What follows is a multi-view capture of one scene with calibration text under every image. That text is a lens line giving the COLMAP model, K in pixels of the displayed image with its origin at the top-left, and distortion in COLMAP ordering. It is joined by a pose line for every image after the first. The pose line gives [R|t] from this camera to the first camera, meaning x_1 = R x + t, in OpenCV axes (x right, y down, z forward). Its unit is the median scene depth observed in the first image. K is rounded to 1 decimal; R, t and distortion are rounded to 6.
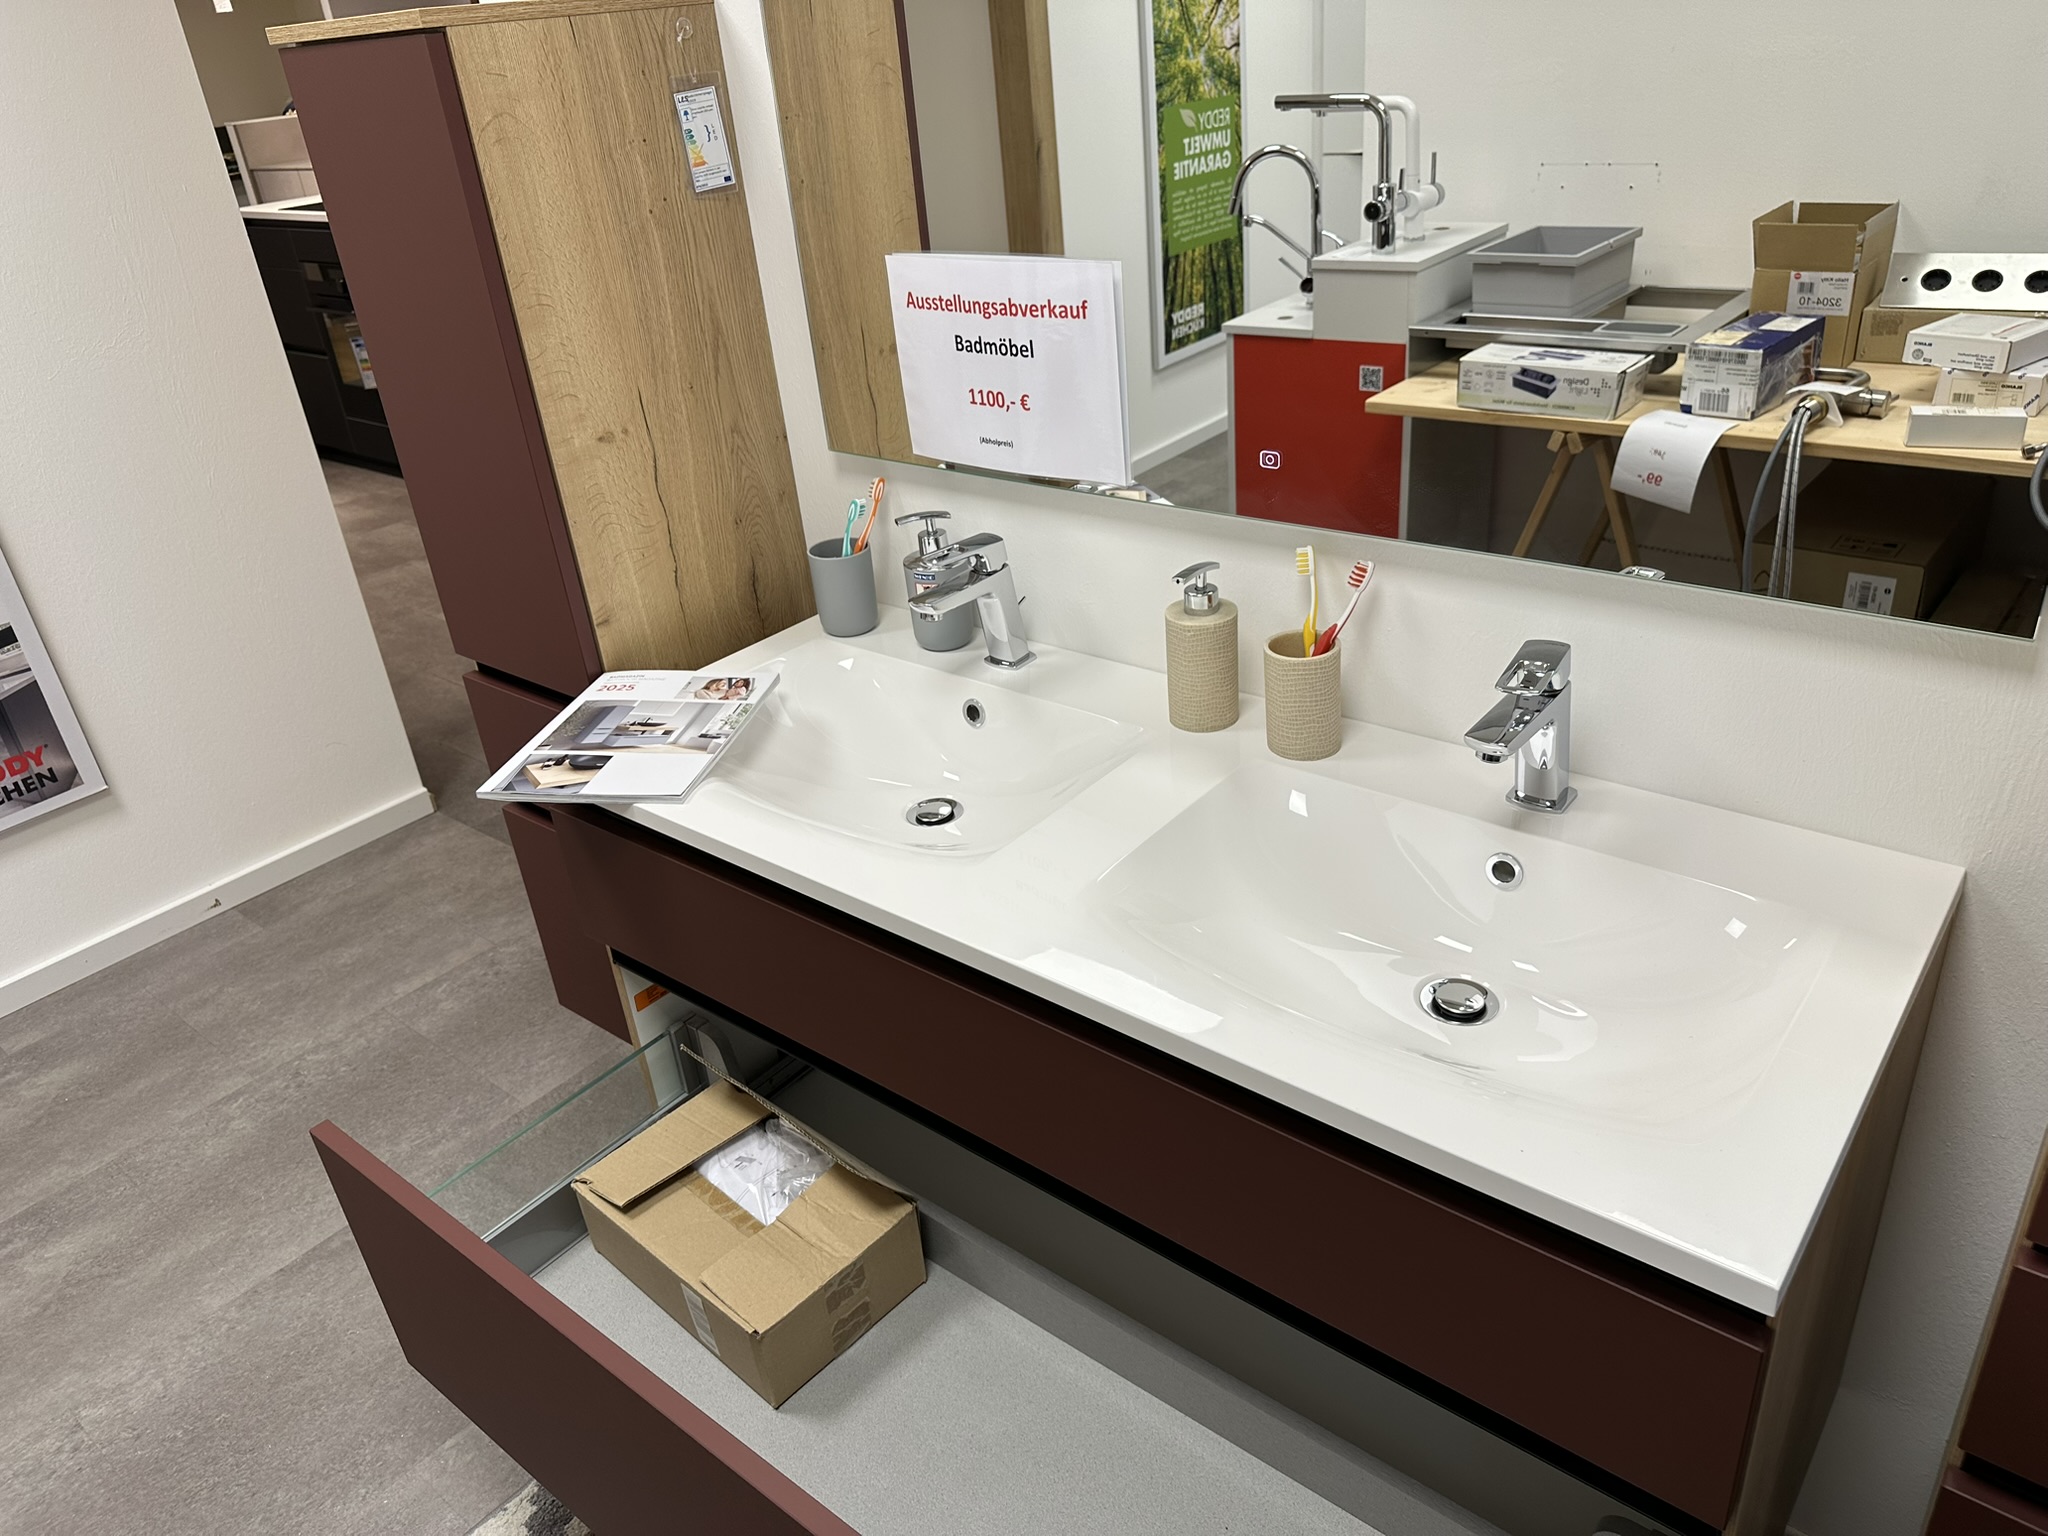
lens RADIAL K [[1442.8, 0, 1039.8], [0, 1442.8, 764.5], [0, 0, 1]] dist [0.174450, -0.325791]
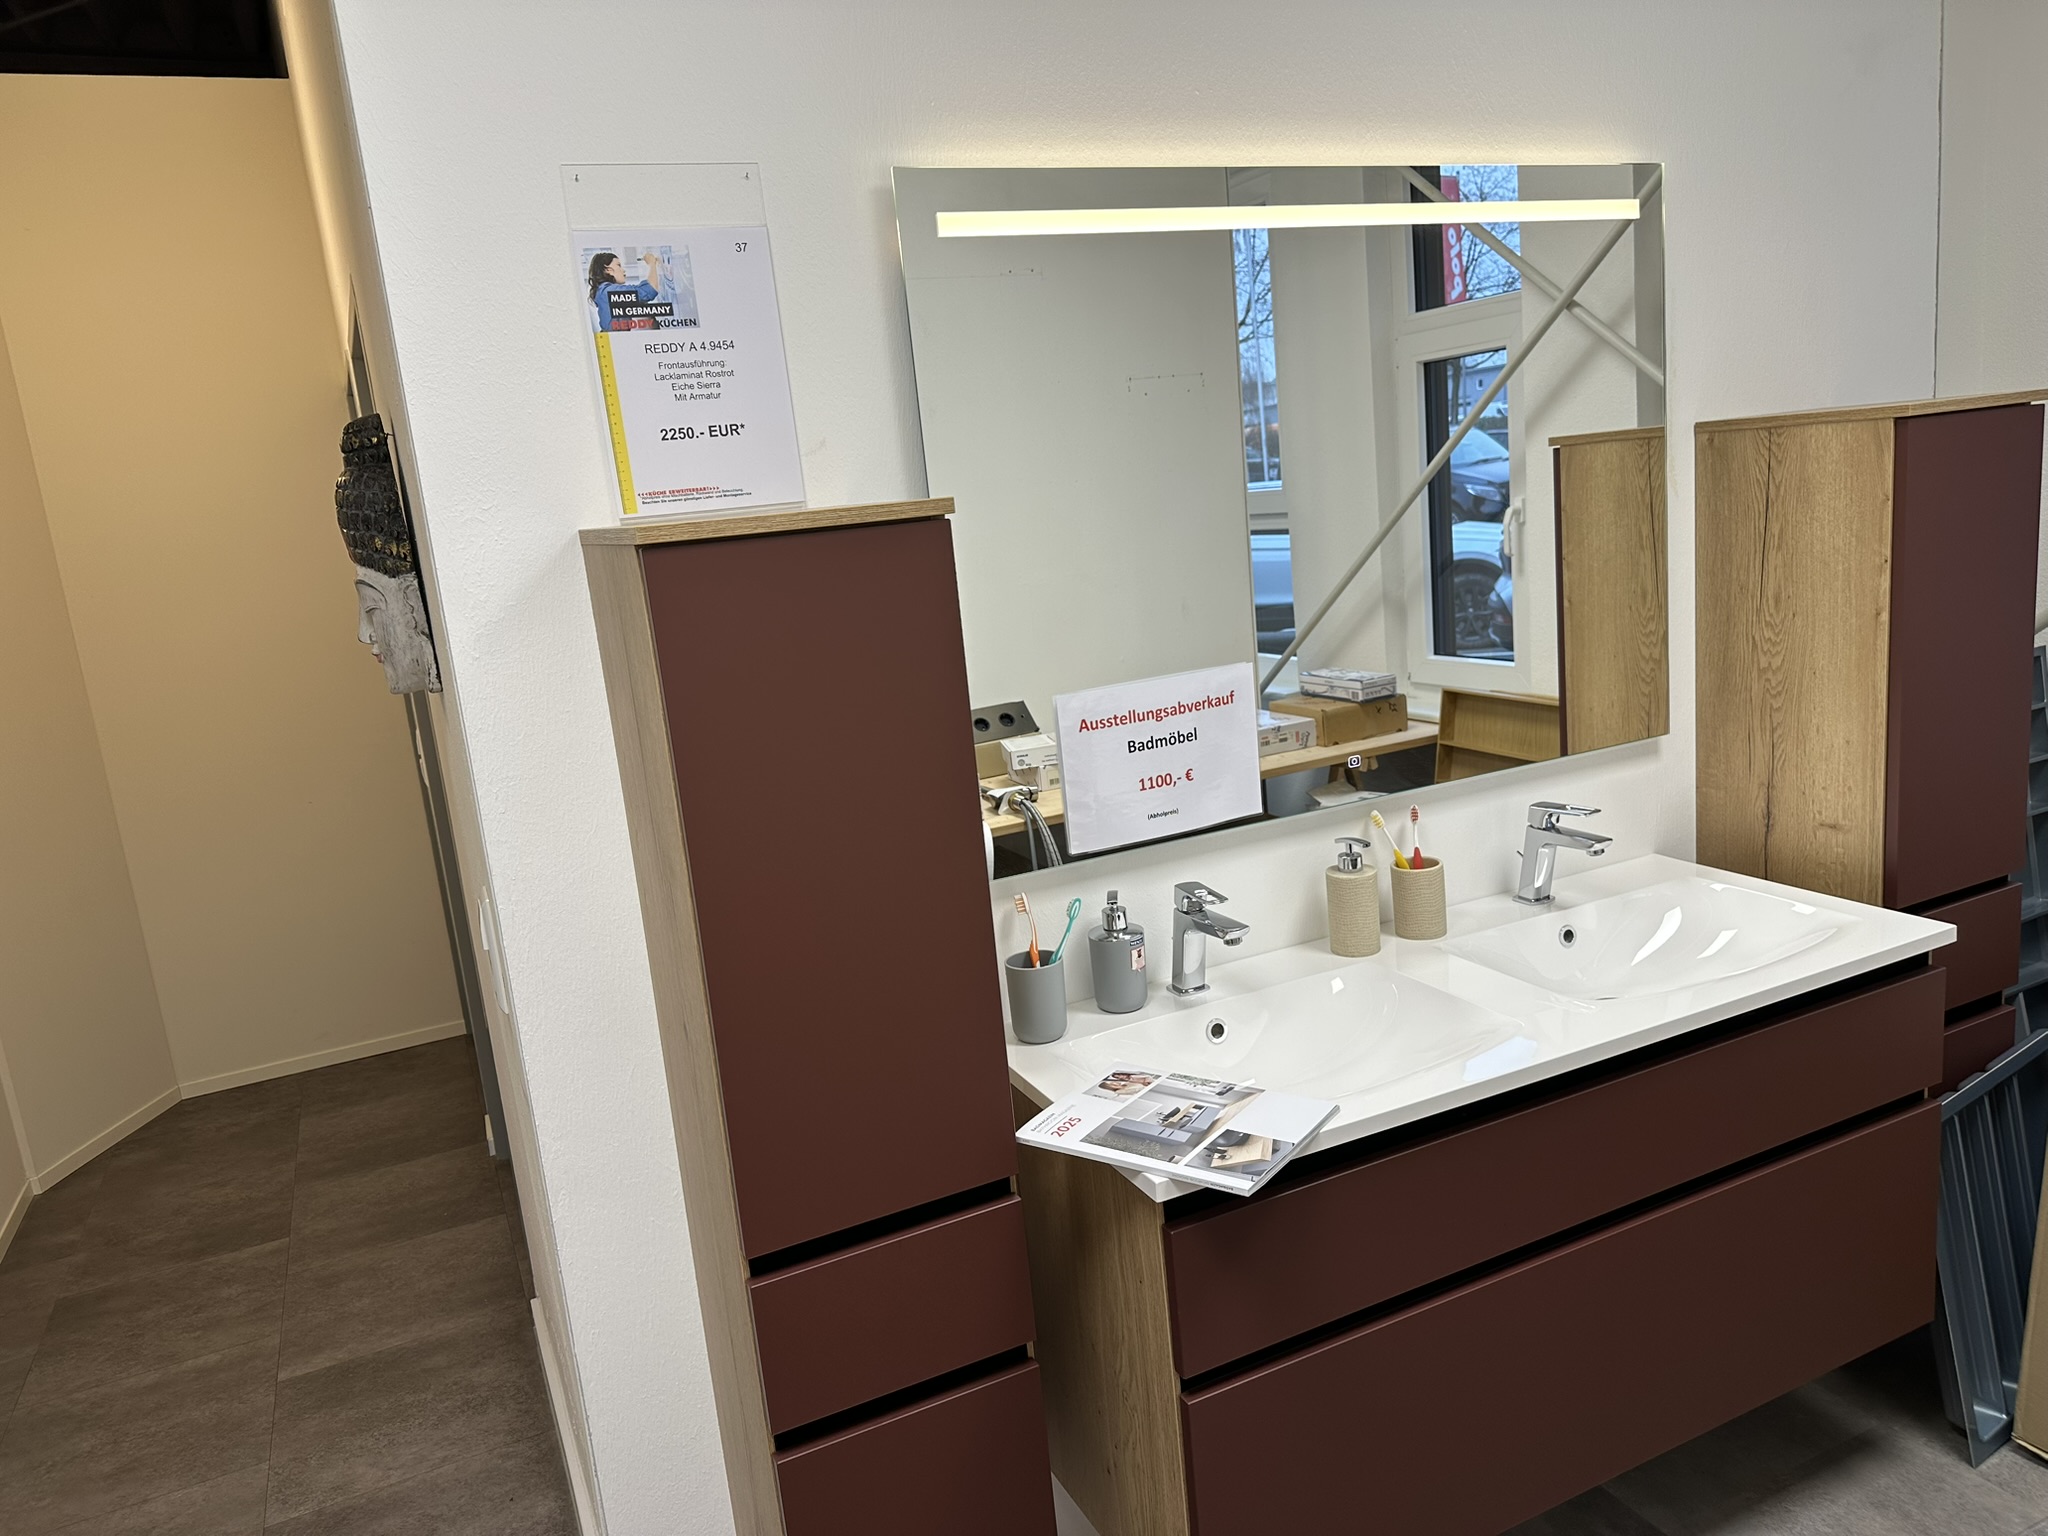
lens RADIAL K [[1442.8, 0, 1039.8], [0, 1442.8, 764.5], [0, 0, 1]] dist [0.174450, -0.325791]
pose [[0.438776, -0.135731, 0.888286, -1.222542], [0.472066, 0.875949, -0.099335, -0.190740], [-0.764611, 0.462916, 0.448419, 0.513842]]
